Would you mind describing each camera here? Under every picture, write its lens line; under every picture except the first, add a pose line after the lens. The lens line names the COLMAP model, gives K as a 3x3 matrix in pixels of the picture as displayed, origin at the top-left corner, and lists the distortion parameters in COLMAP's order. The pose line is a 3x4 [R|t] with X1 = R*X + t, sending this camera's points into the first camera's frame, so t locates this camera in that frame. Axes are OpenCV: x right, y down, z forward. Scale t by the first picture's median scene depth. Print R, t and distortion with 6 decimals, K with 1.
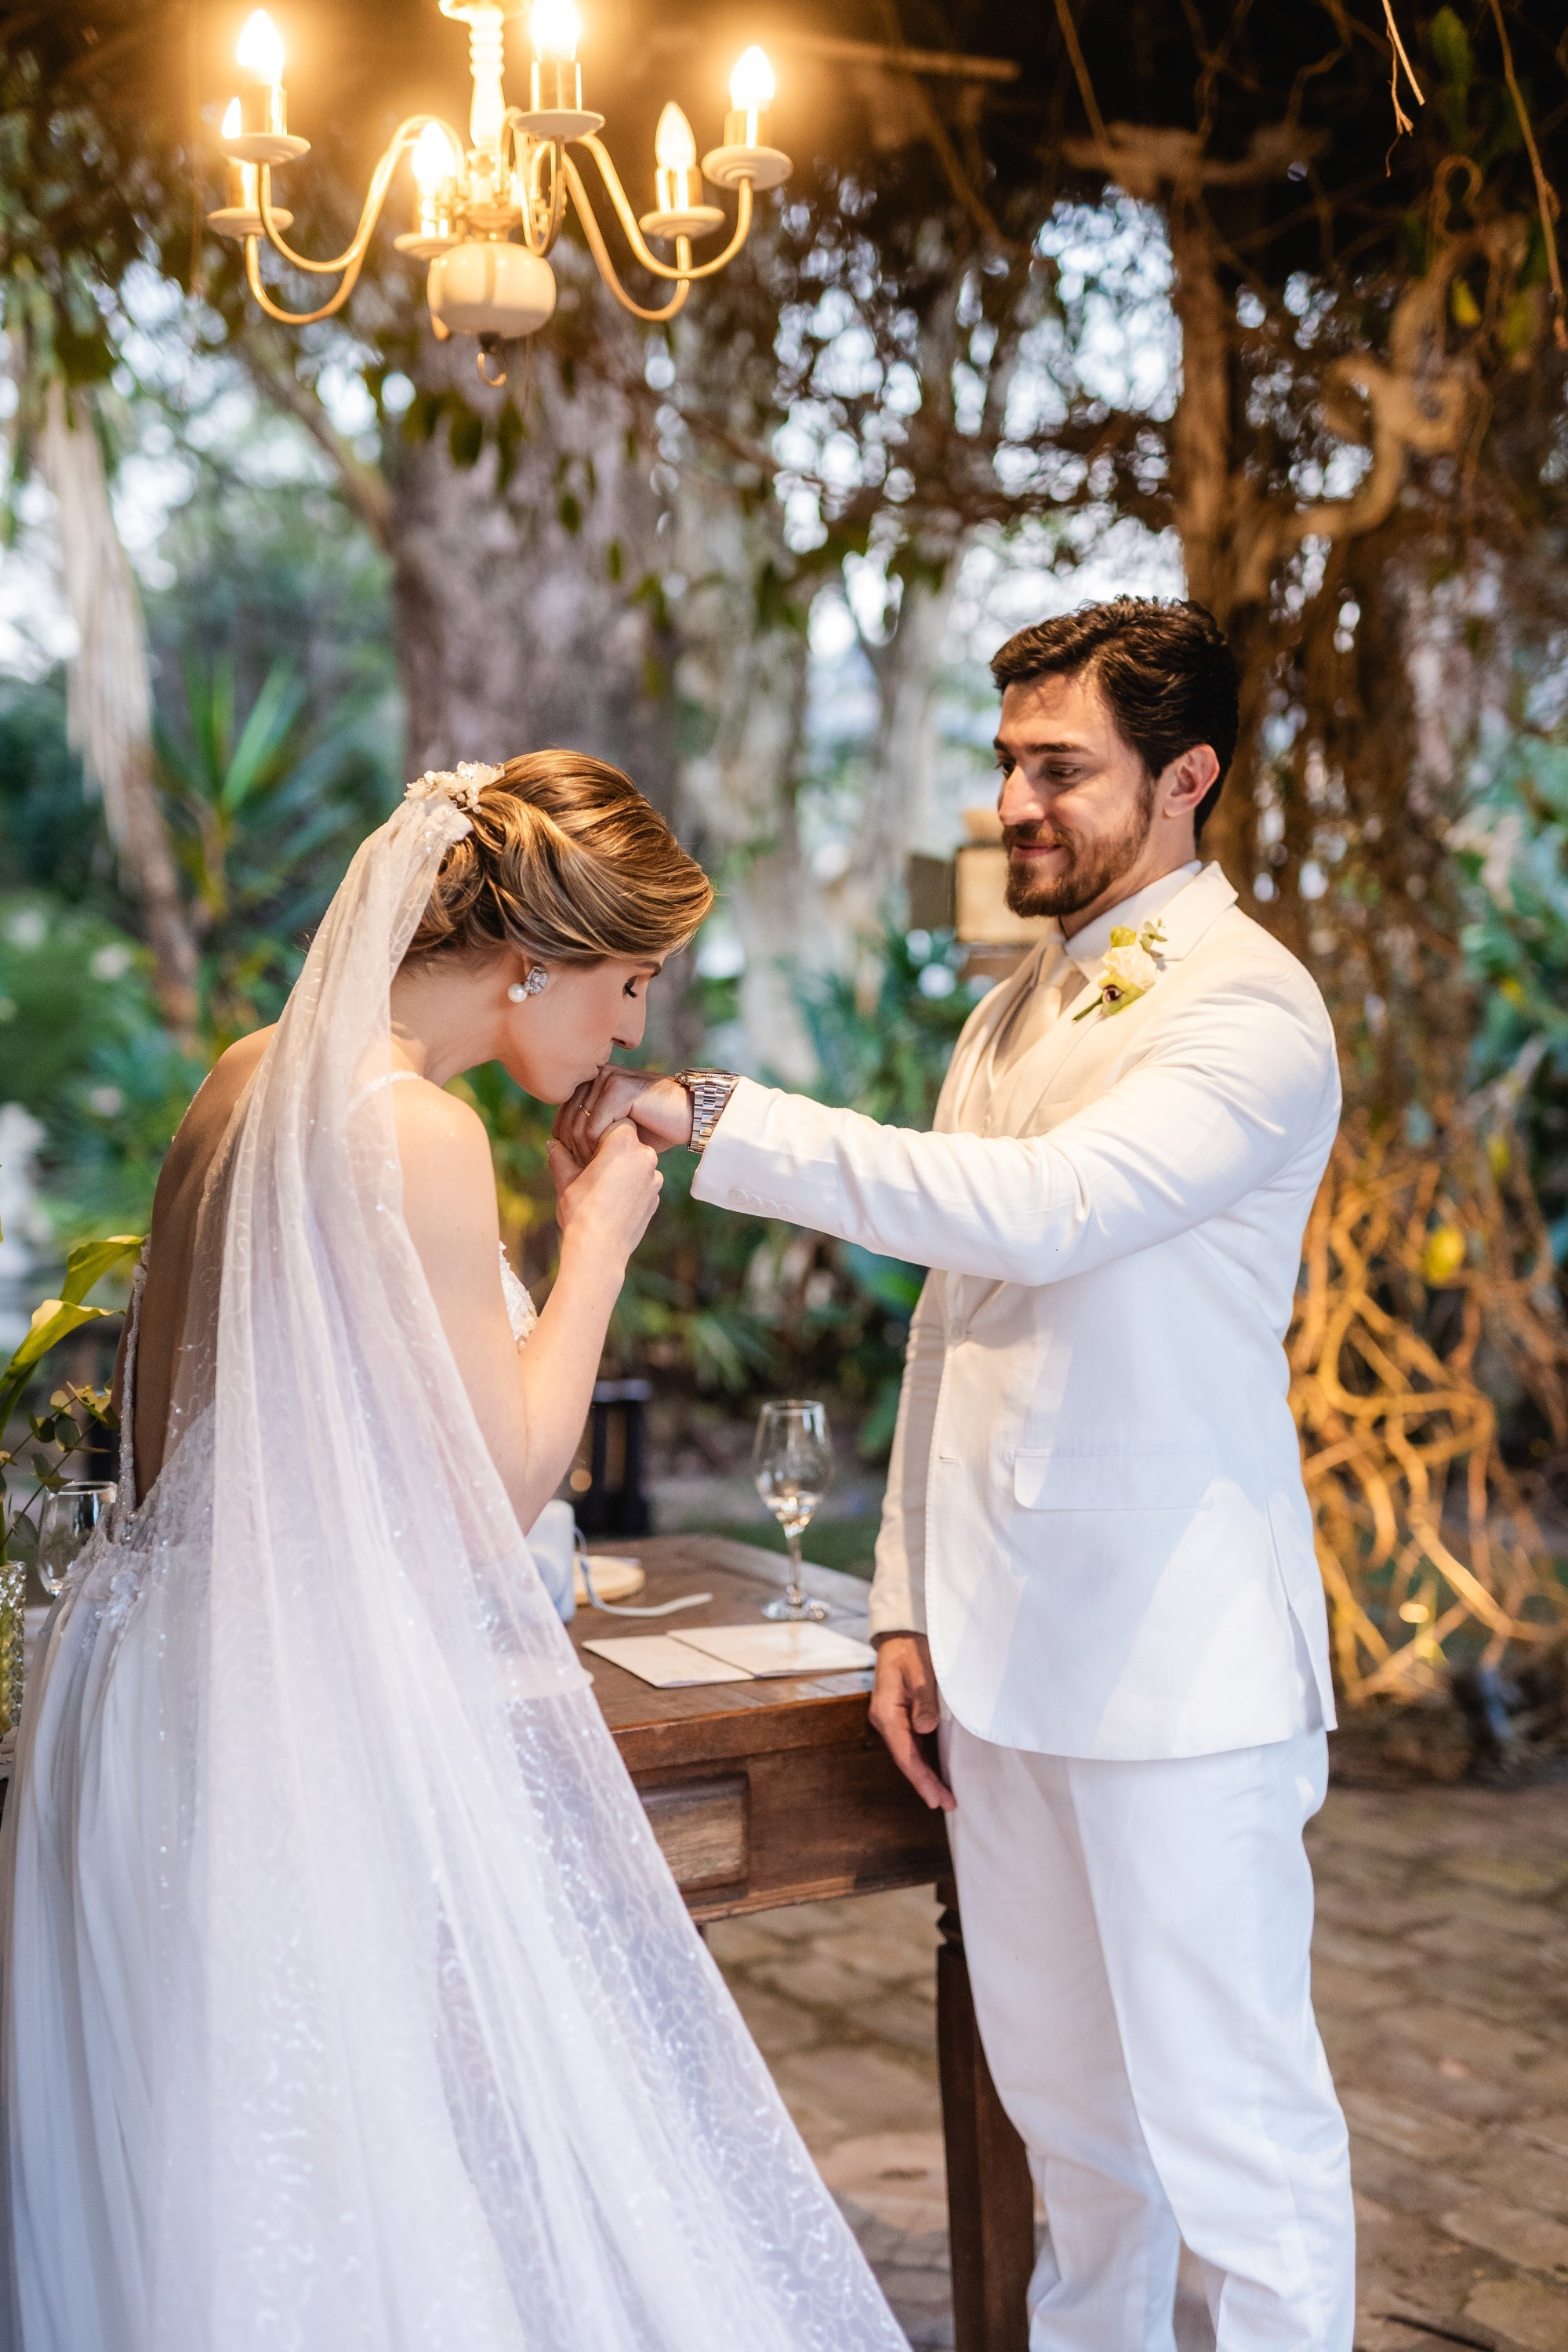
lens RADIAL K [[3328.0, 0, 746.2], [0, 3328.0, 1219.5], [0, 0, 1]] dist [0.013011, -0.000021]
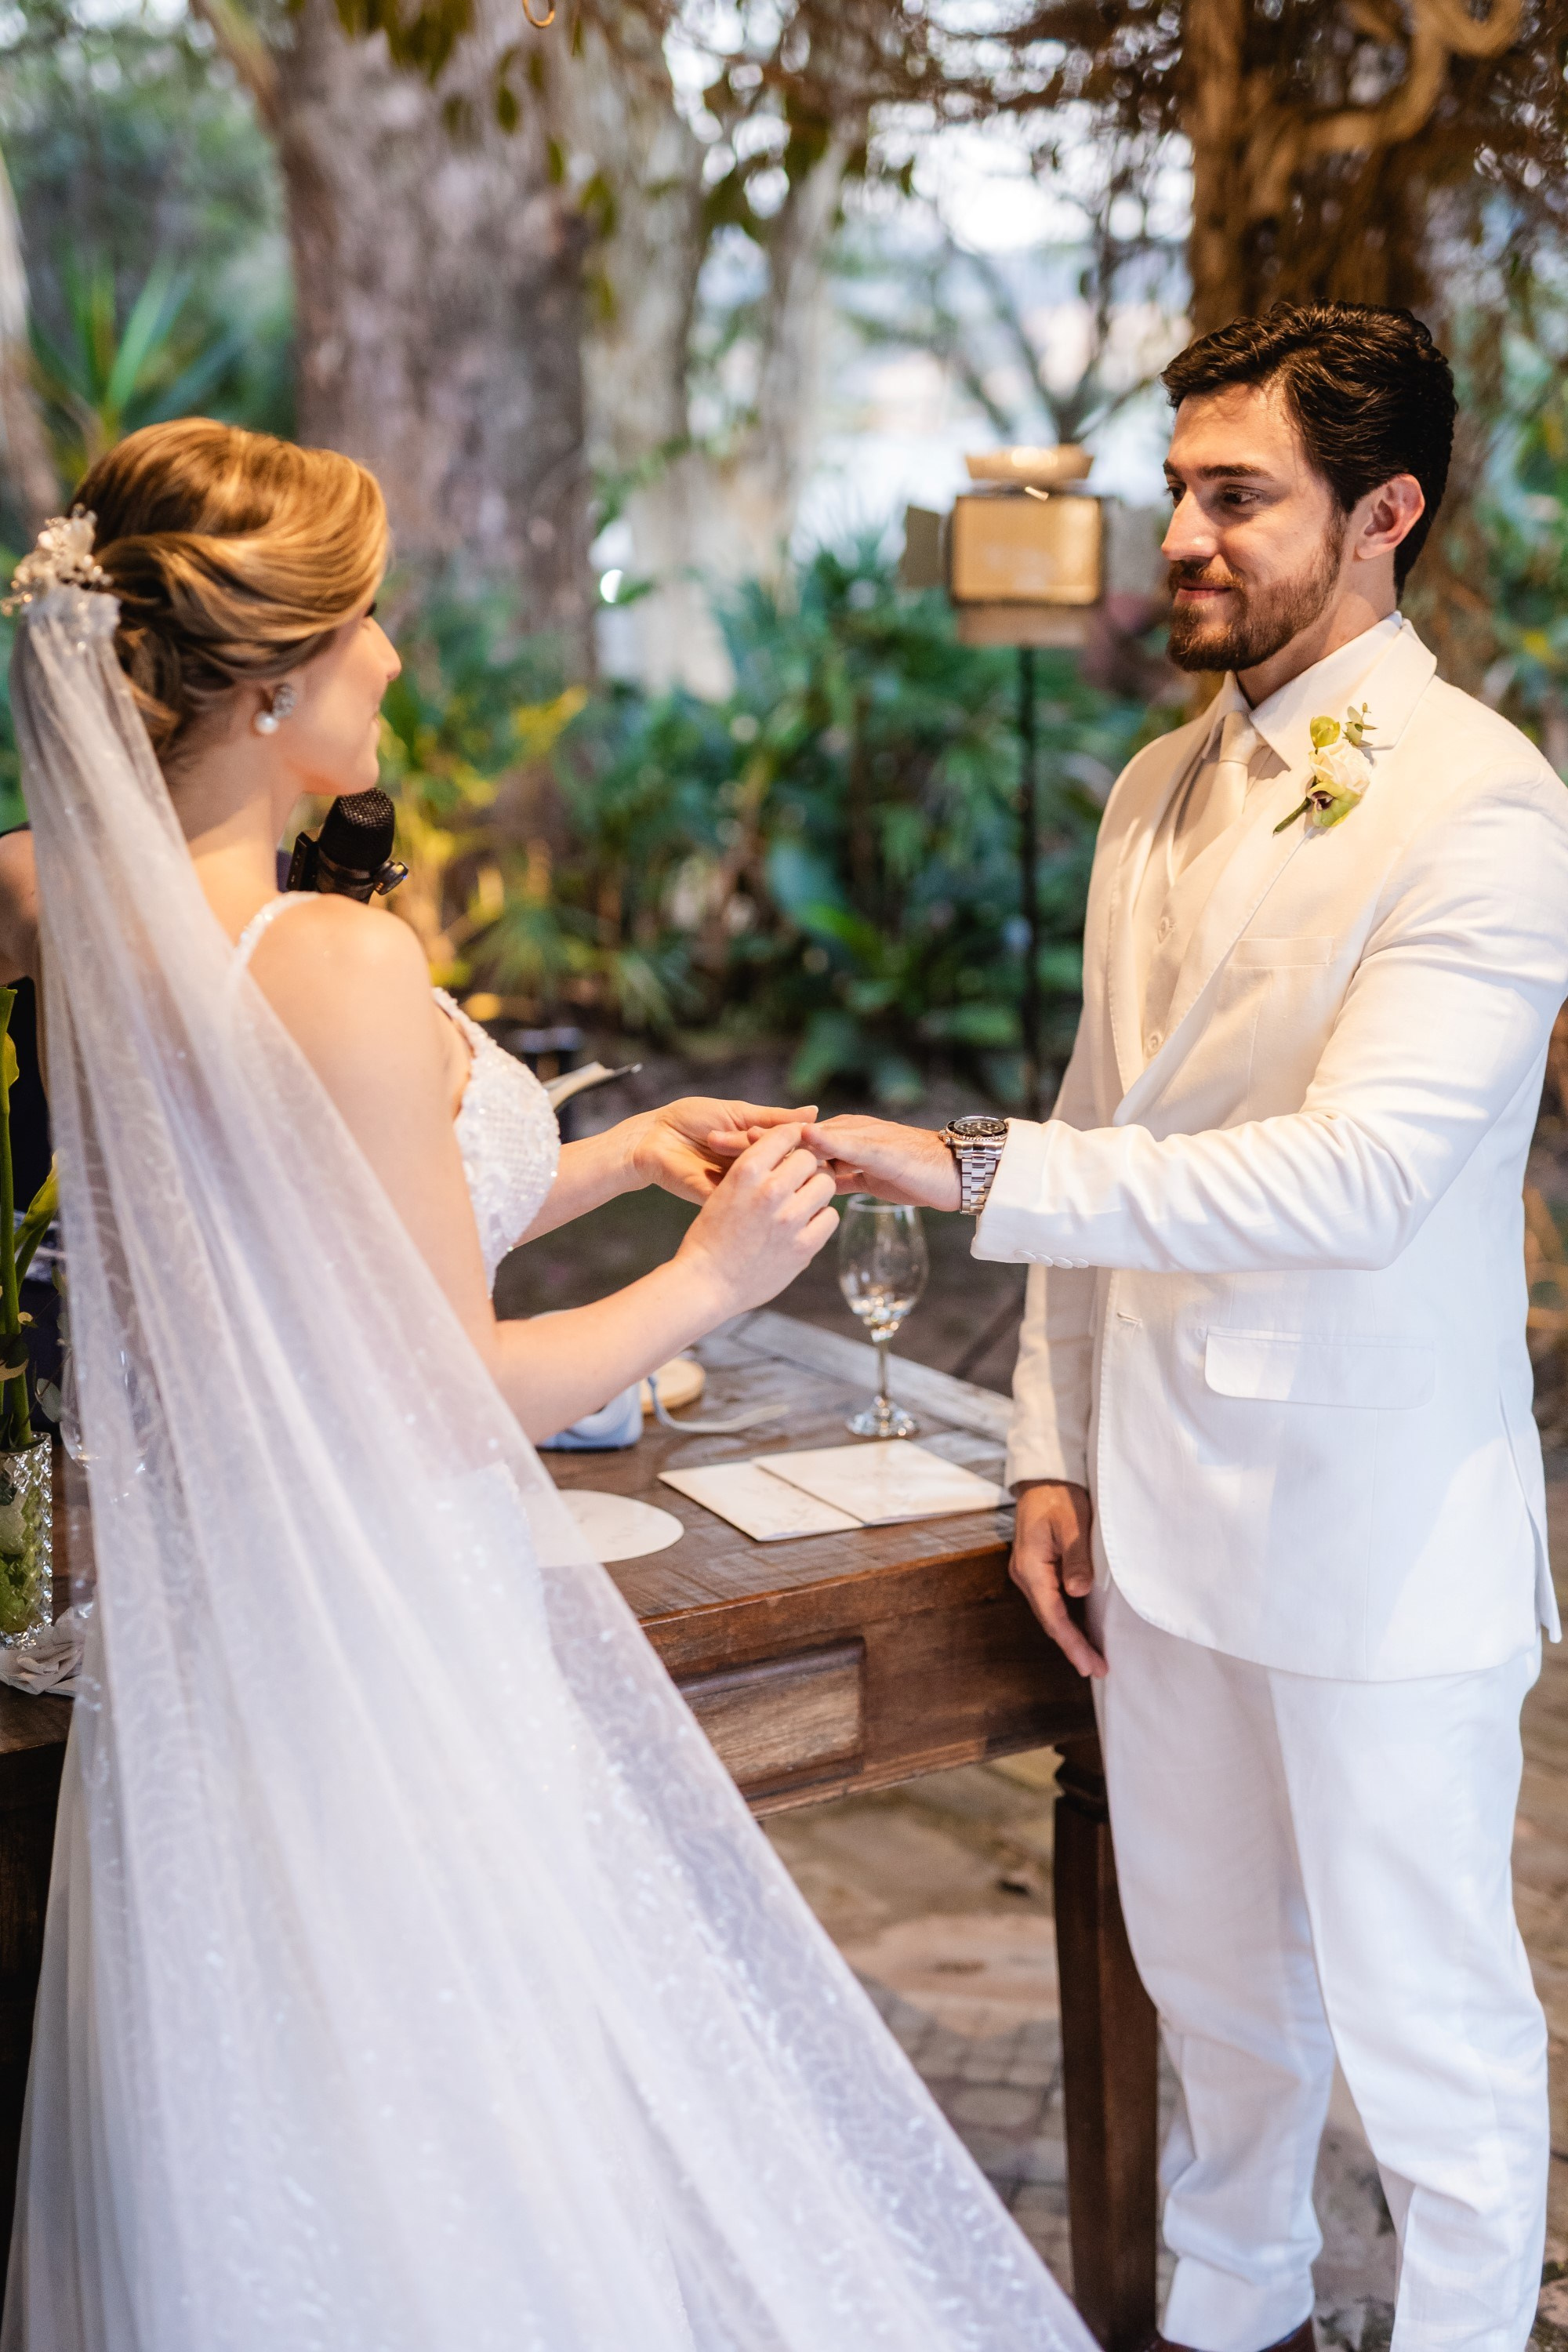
lens RADIAL K [[3334.9, 0, 778.7], [0, 3334.9, 1176.2], [0, 0, 1]] dist [-0.015280, 0.039393]
pose [[0.998613, -0.012406, 0.051160, -0.064587], [0.006435, 0.993314, 0.115266, -0.058004], [-0.052248, -0.114777, 0.992016, 0.125352]]
